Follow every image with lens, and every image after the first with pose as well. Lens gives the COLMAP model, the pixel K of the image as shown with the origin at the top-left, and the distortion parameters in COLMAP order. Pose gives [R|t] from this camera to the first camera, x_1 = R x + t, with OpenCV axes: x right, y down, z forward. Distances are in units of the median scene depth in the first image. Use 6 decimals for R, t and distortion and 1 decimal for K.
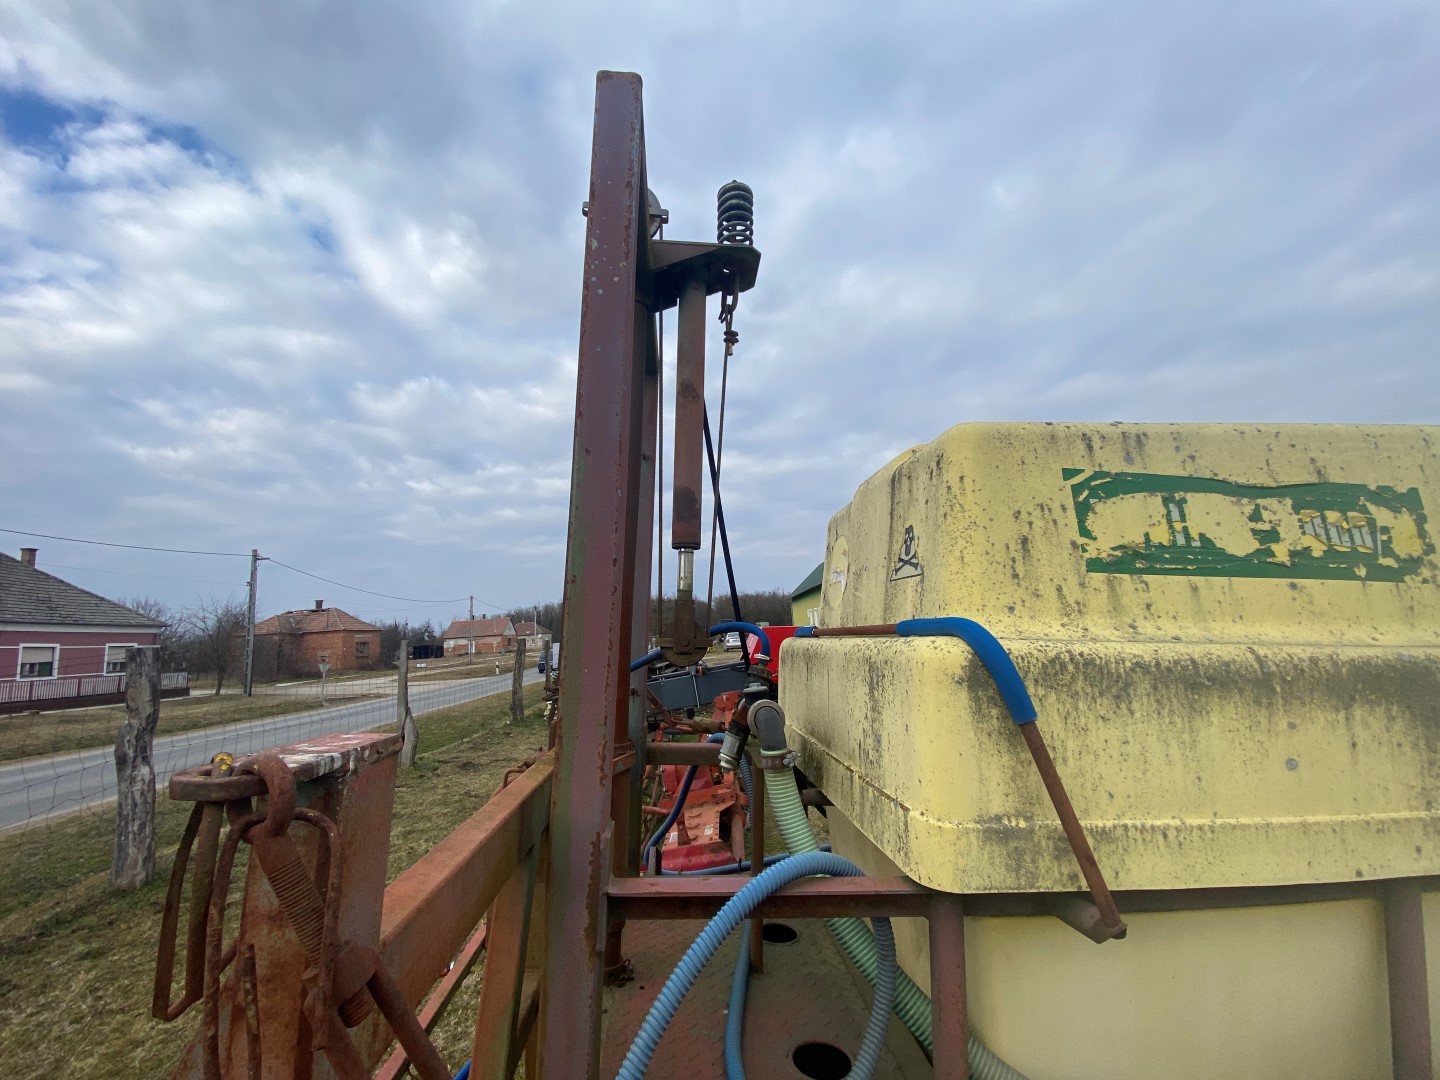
lens RADIAL K [[584.3, 0, 711.2], [0, 584.3, 537.8], [0, 0, 1]] dist [0.007660, -0.014494]
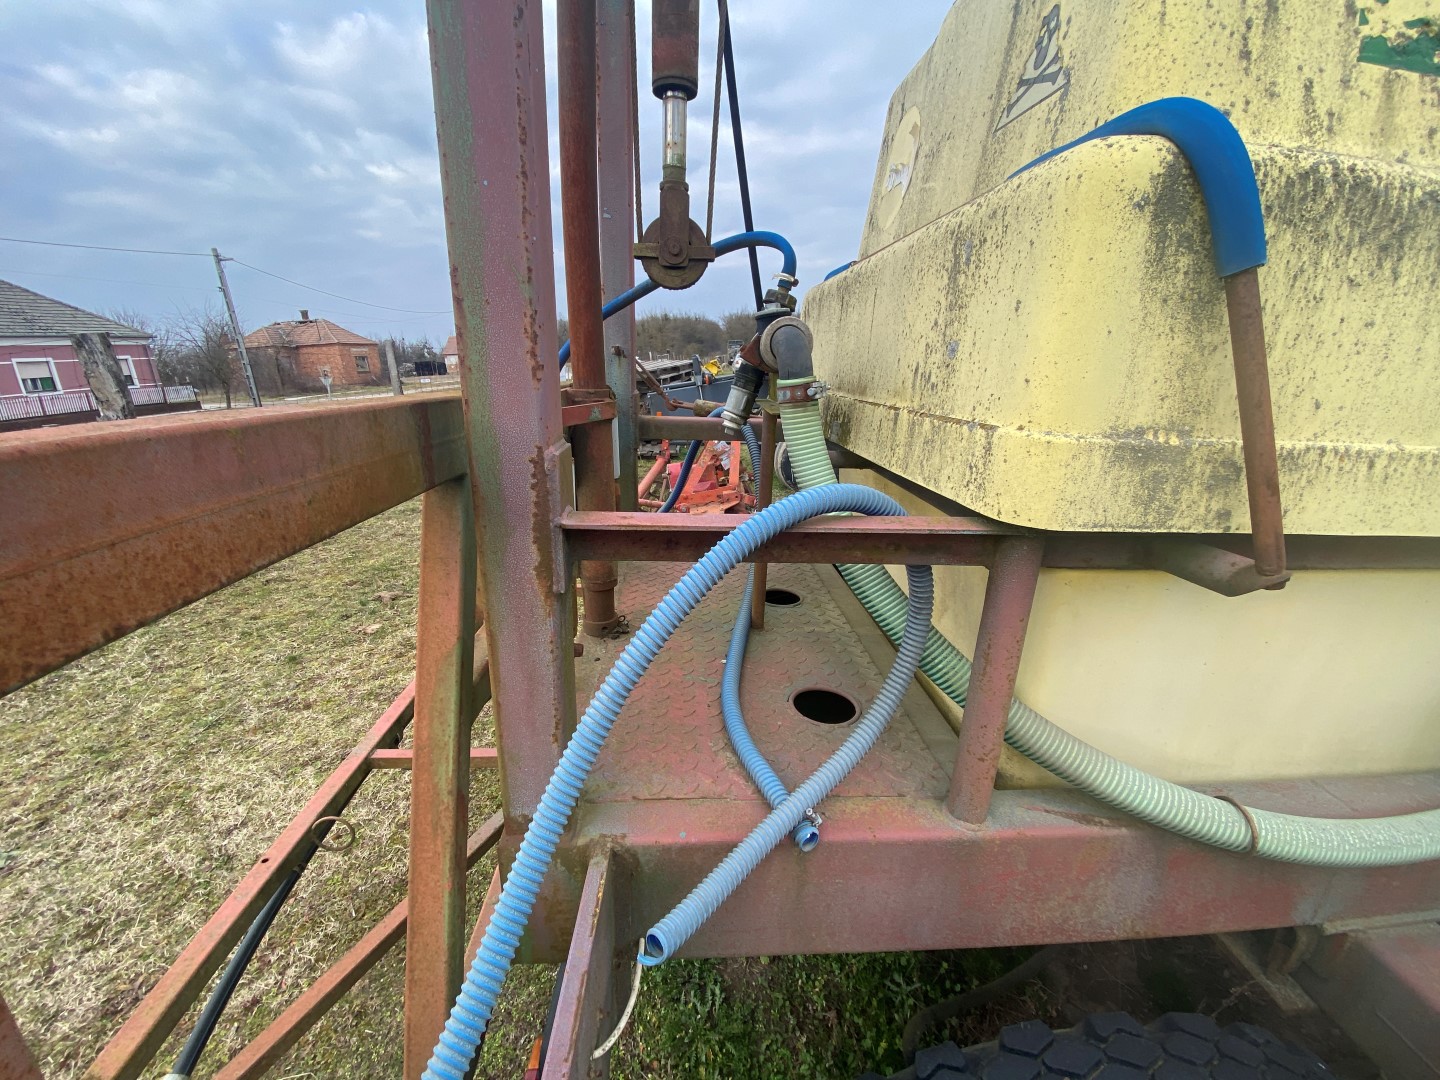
lens RADIAL K [[584.3, 0, 710.8], [0, 584.3, 536.4], [0, 0, 1]] dist [0.007660, -0.014494]
pose [[0.999816, 0.015638, -0.011108, 0.011585], [-0.009043, 0.894969, 0.446037, 0.212816], [0.016916, -0.445855, 0.894945, 0.251517]]
